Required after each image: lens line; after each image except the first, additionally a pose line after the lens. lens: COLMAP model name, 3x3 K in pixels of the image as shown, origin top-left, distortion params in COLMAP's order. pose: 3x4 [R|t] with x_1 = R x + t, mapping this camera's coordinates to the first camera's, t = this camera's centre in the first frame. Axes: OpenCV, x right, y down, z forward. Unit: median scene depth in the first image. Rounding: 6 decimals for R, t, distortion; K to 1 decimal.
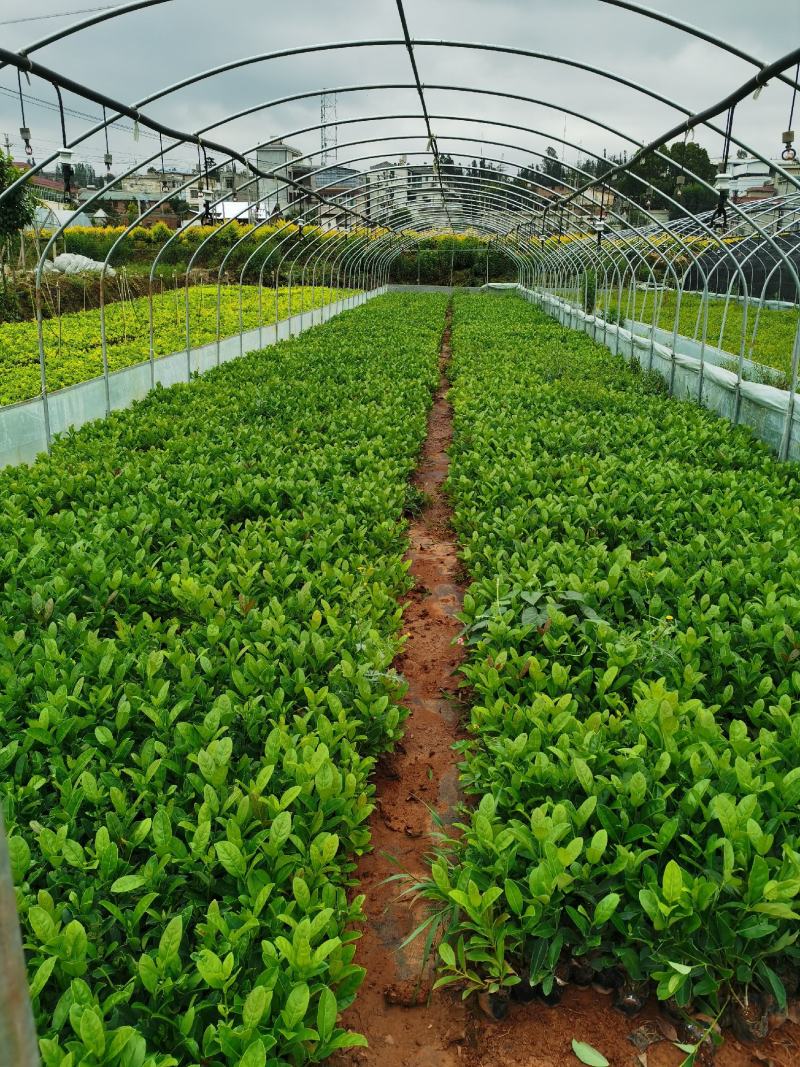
lens RADIAL K [[826.7, 0, 403.0], [0, 826.7, 534.6], [0, 0, 1]] dist [0.119419, -0.173047]
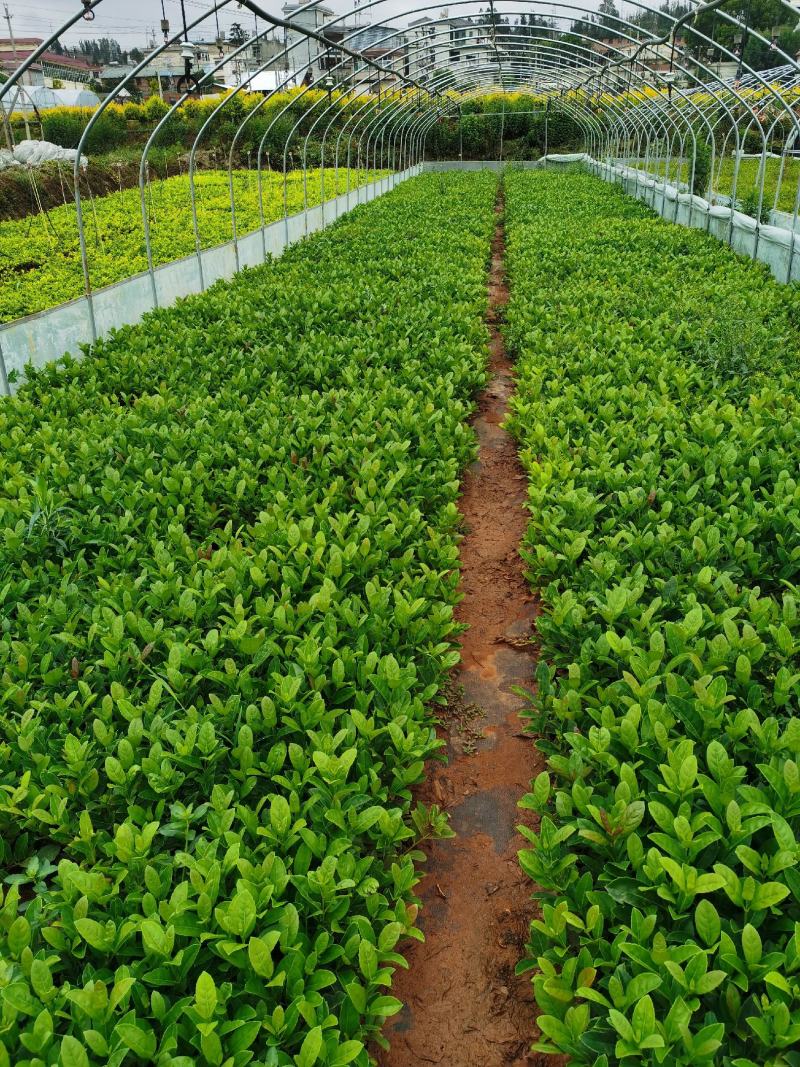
lens RADIAL K [[826.7, 0, 403.0], [0, 826.7, 534.6], [0, 0, 1]] dist [0.119419, -0.173047]
pose [[0.998195, -0.012741, -0.058688, 0.008166], [0.020240, 0.991435, 0.129022, -0.064988], [0.056541, -0.129977, 0.989904, 0.199278]]
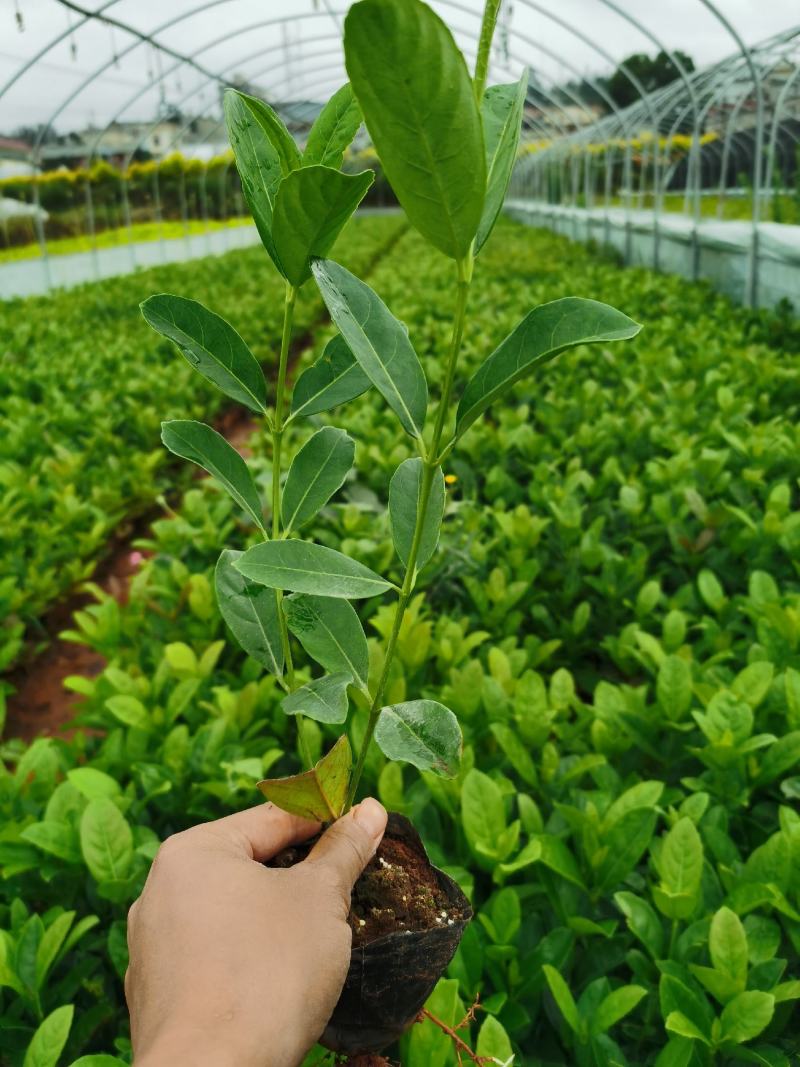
lens RADIAL K [[844.0, 0, 402.3], [0, 844.0, 533.2], [0, 0, 1]] dist [0.091855, -0.154404]
pose [[0.997309, -0.072819, -0.008495, 0.034057], [0.073188, 0.995668, 0.057340, 0.011515], [0.004283, -0.057807, 0.998319, 0.055202]]
